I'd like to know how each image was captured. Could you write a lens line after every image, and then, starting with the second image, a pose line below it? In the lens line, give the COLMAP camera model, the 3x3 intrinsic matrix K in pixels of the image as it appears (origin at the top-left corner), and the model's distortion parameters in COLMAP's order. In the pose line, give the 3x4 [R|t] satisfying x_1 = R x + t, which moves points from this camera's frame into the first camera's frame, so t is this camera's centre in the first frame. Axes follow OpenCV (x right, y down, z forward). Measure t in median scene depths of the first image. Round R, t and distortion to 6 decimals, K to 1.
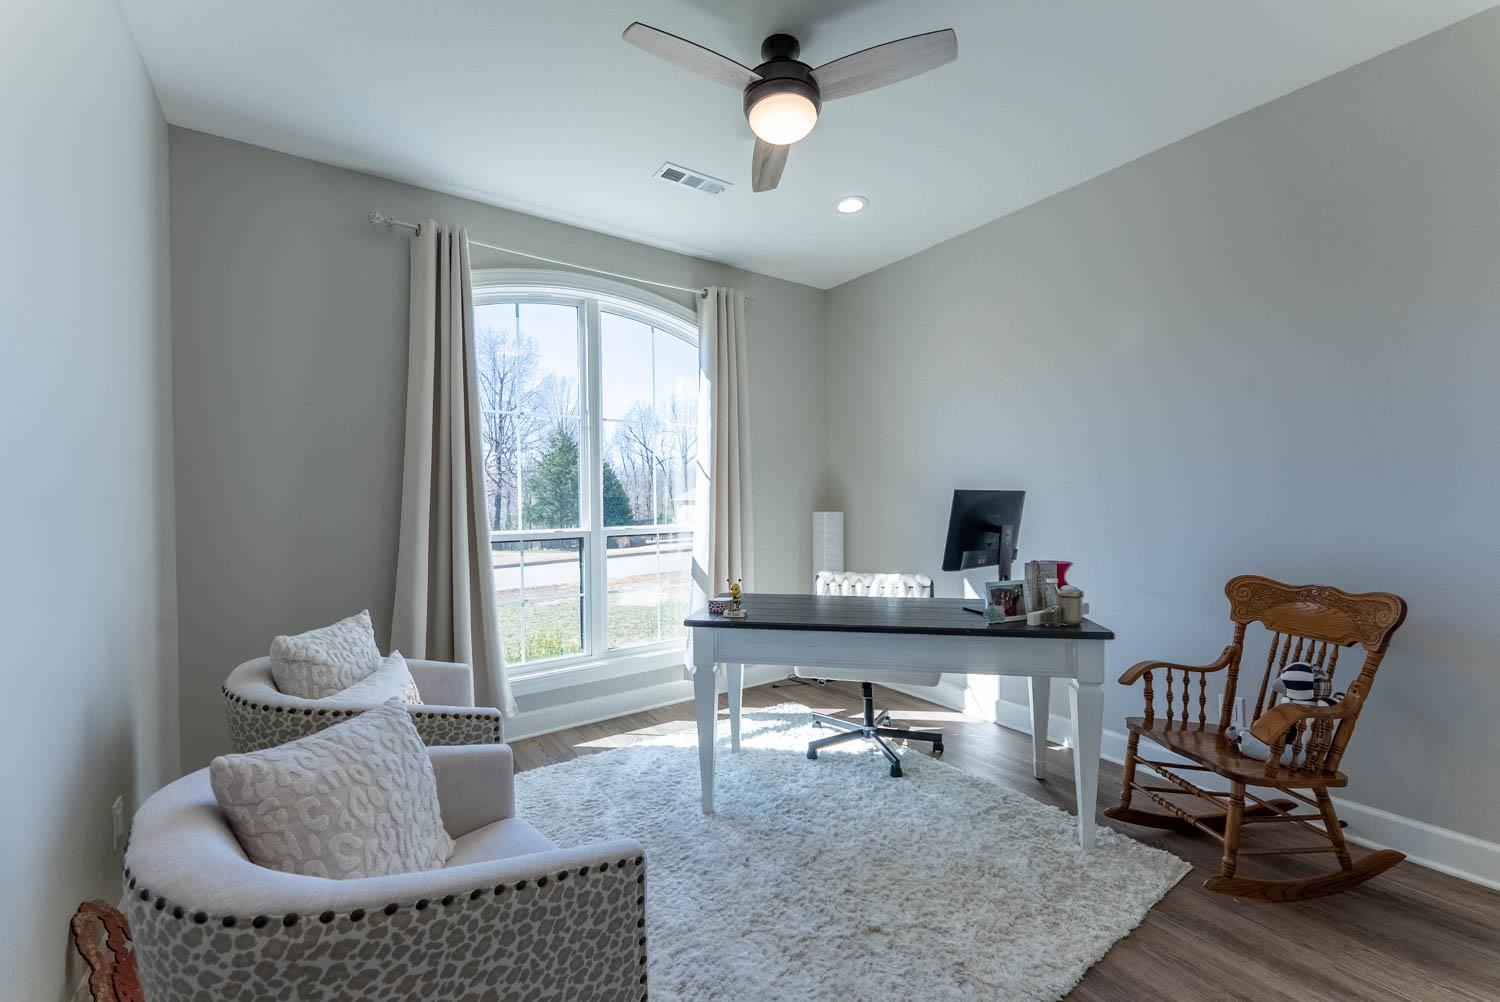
lens RADIAL K [[608.1, 0, 751.5], [0, 608.1, 492.3], [0, 0, 1]] dist [0.001021, 0.000197]
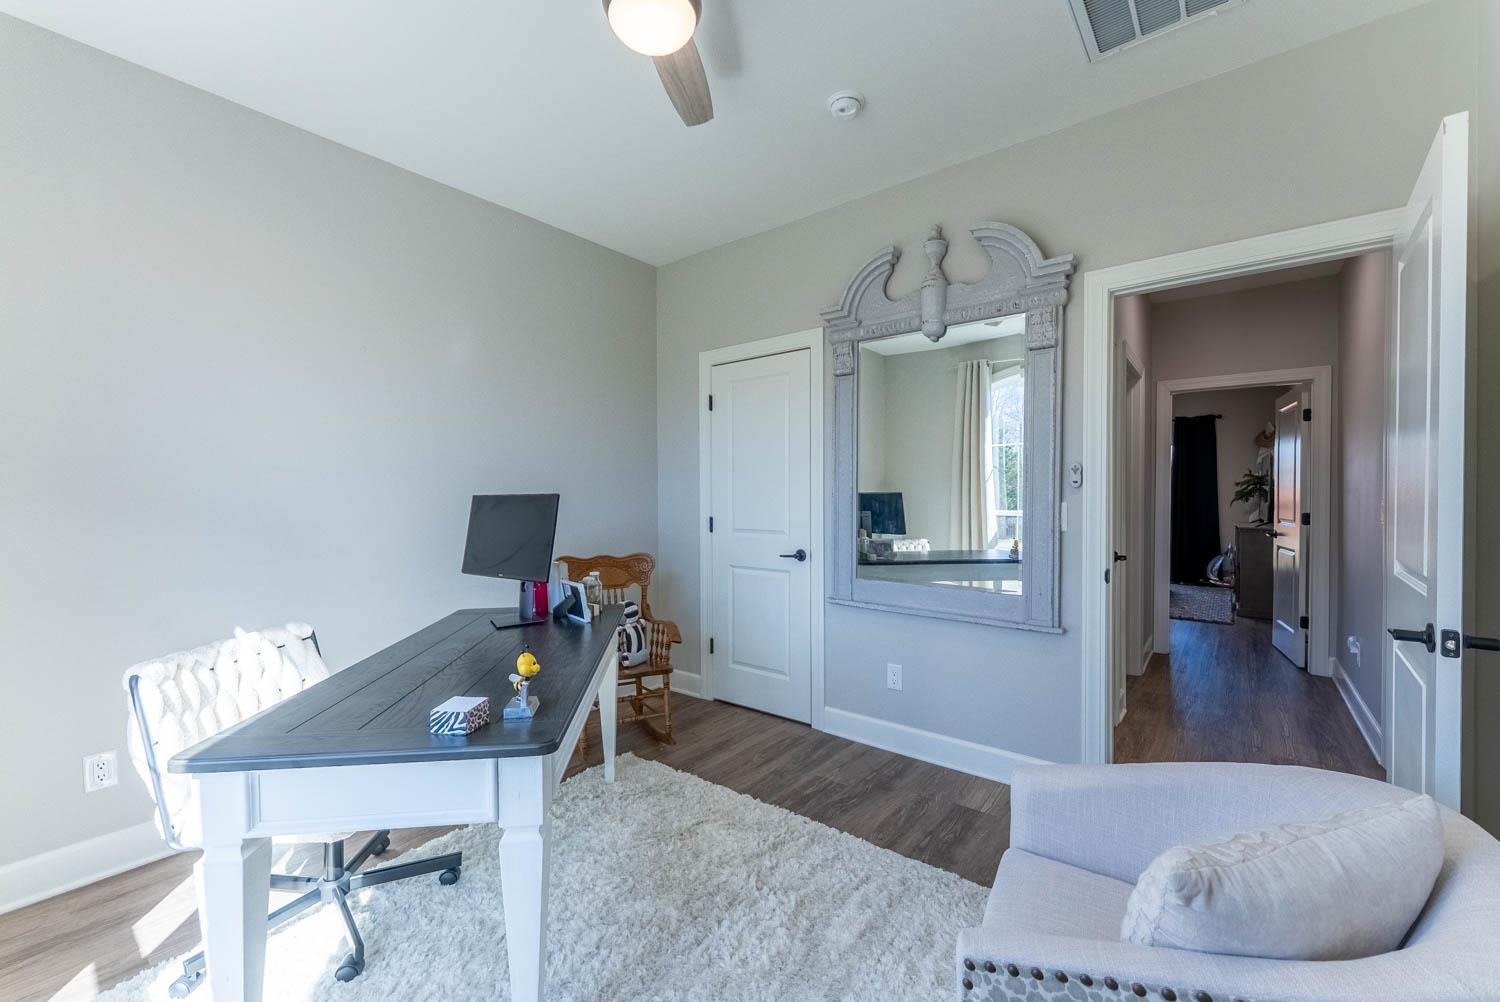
lens RADIAL K [[608.1, 0, 752.6], [0, 608.1, 505.1], [0, 0, 1]] dist [0.001021, 0.000197]
pose [[-0.279587, 0.002646, 0.960117, -0.727055], [0.010043, 0.999950, 0.000168, 0.021781], [-0.960068, 0.009689, -0.279600, 1.070114]]
